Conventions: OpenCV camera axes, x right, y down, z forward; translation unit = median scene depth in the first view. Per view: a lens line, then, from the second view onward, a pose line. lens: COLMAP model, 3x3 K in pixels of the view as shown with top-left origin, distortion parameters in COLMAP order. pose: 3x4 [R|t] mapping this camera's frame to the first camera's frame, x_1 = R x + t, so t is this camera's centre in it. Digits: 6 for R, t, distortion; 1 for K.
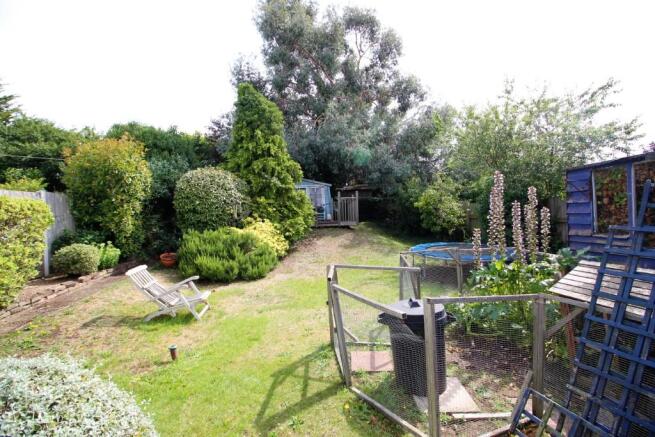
lens RADIAL K [[303.9, 0, 328.0], [0, 303.9, 219.5], [0, 0, 1]] dist [-0.031328, -0.001238]
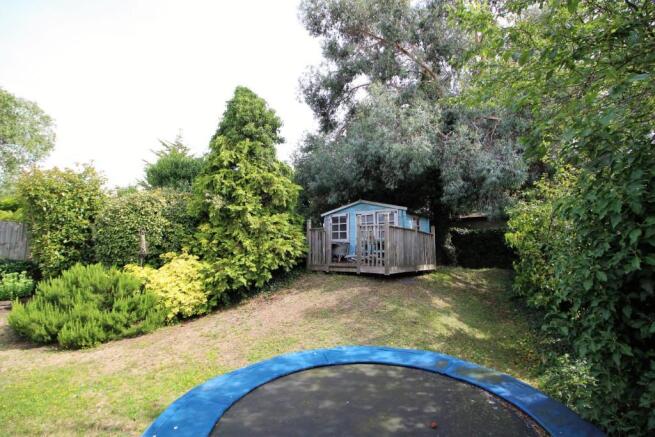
lens RADIAL K [[303.9, 0, 327.2], [0, 303.9, 216.3], [0, 0, 1]] dist [-0.031328, -0.001238]
pose [[0.791024, -0.041206, -0.610396, 0.464456], [-0.038865, 0.992329, -0.117355, -0.020859], [0.610550, 0.116553, 0.783354, 0.639846]]
